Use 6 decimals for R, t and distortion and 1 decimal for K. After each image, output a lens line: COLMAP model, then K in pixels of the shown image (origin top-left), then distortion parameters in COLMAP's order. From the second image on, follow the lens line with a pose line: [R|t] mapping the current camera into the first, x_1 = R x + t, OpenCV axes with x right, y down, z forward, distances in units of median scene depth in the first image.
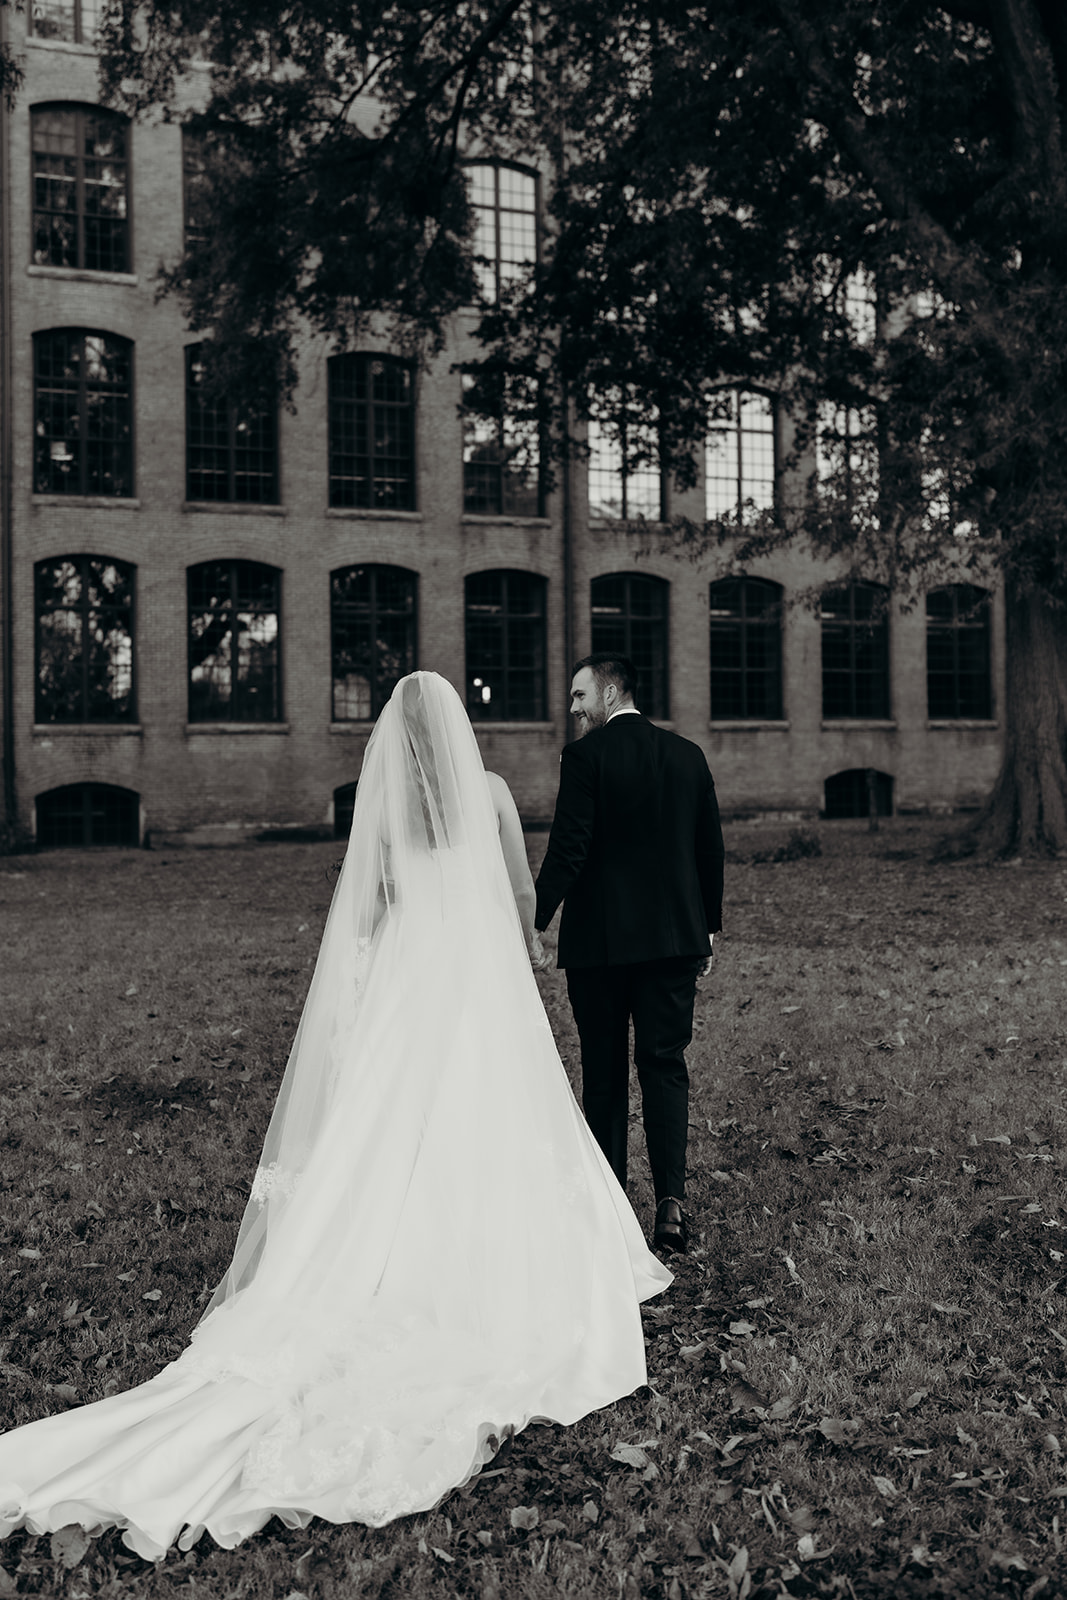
lens RADIAL K [[1705.8, 0, 471.0], [0, 1705.8, 733.4], [0, 0, 1]] dist [0.009254, 0.000000]
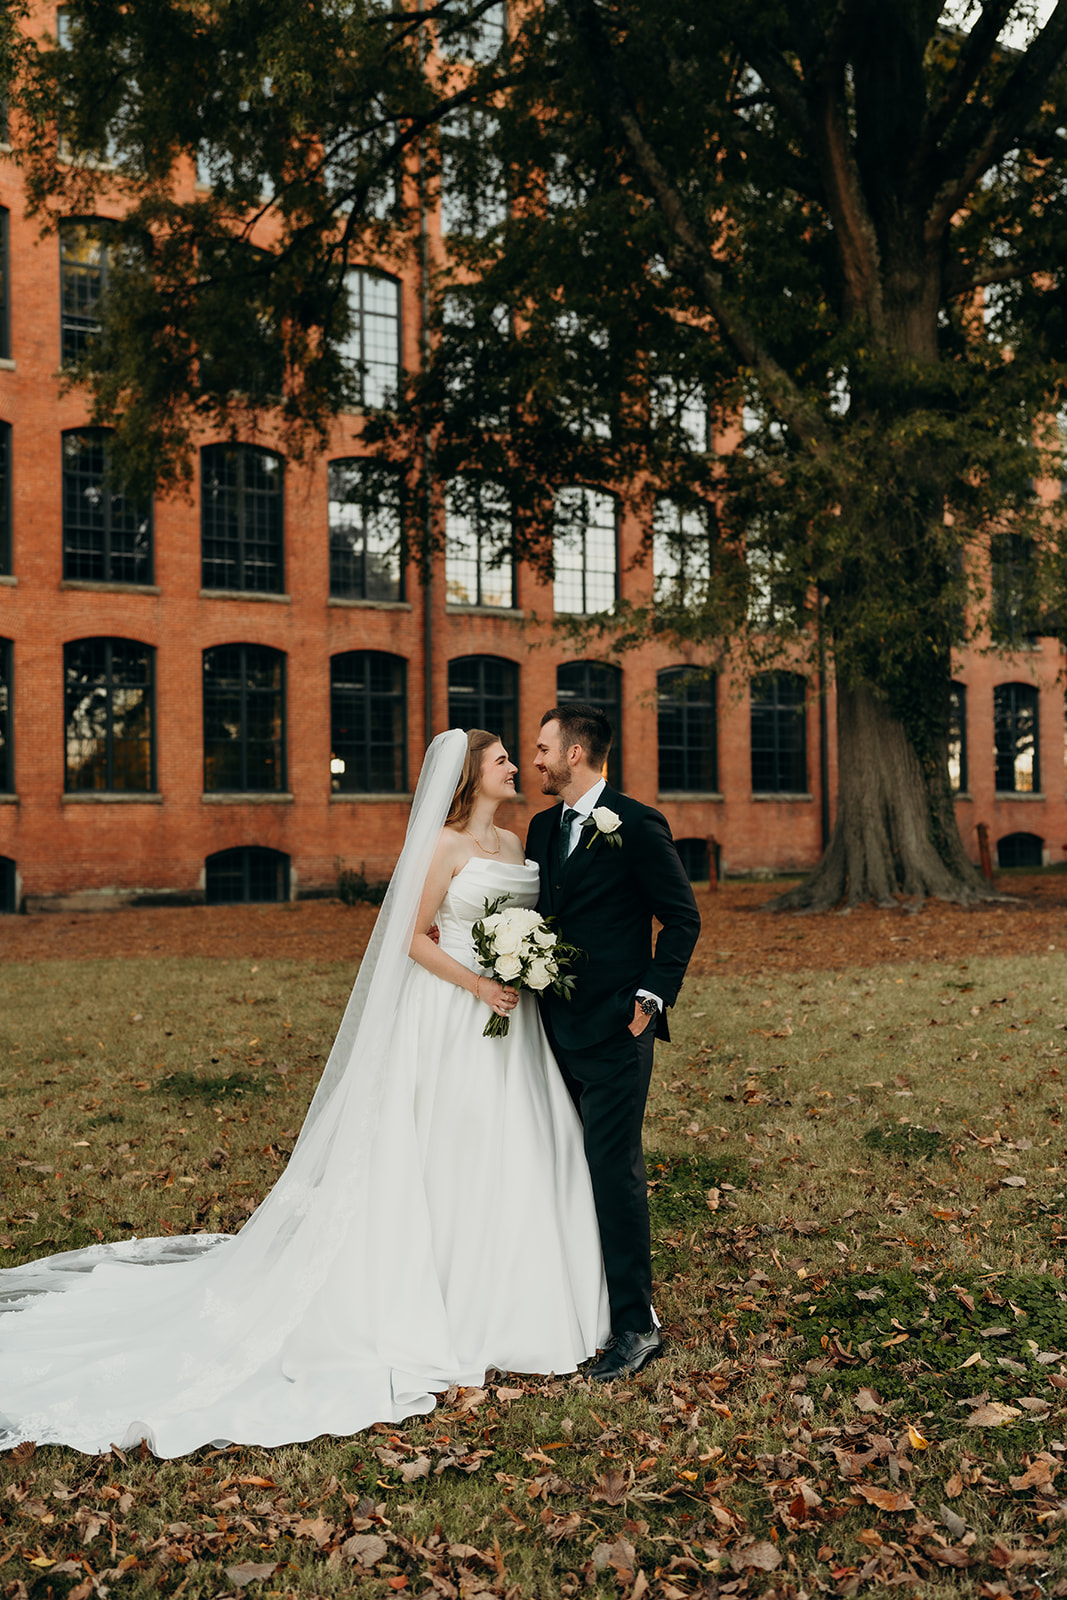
lens RADIAL K [[1705.8, 0, 534.2], [0, 1705.8, 801.4], [0, 0, 1]] dist [0.009254, 0.000000]
pose [[0.988970, 0.003731, 0.148072, -0.041260], [-0.003226, 0.999988, -0.003655, 0.002218], [-0.148083, 0.003137, 0.988970, -0.081786]]
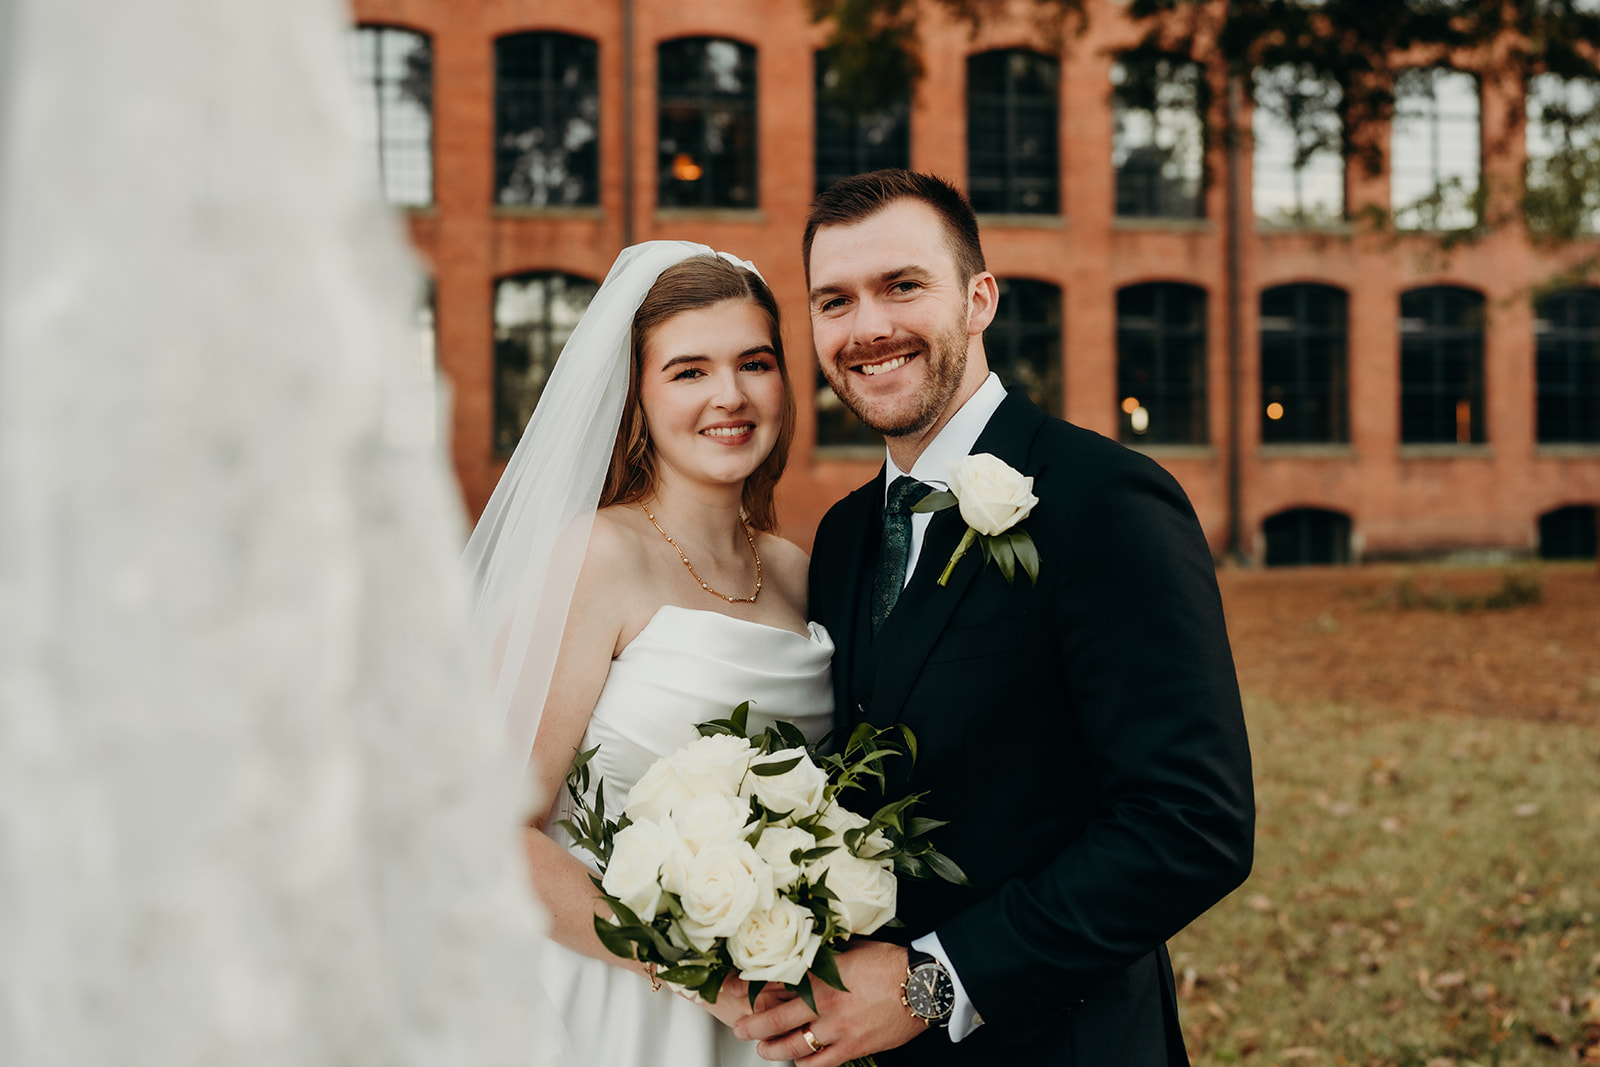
lens RADIAL K [[1735.1, 0, 743.1], [0, 1735.1, 468.8], [0, 0, 1]] dist [-0.016831, 0.000000]
pose [[0.976185, 0.002694, -0.216921, 0.004445], [-0.002157, 0.999994, 0.002711, 0.002448], [0.216927, -0.002179, 0.976185, 0.065602]]
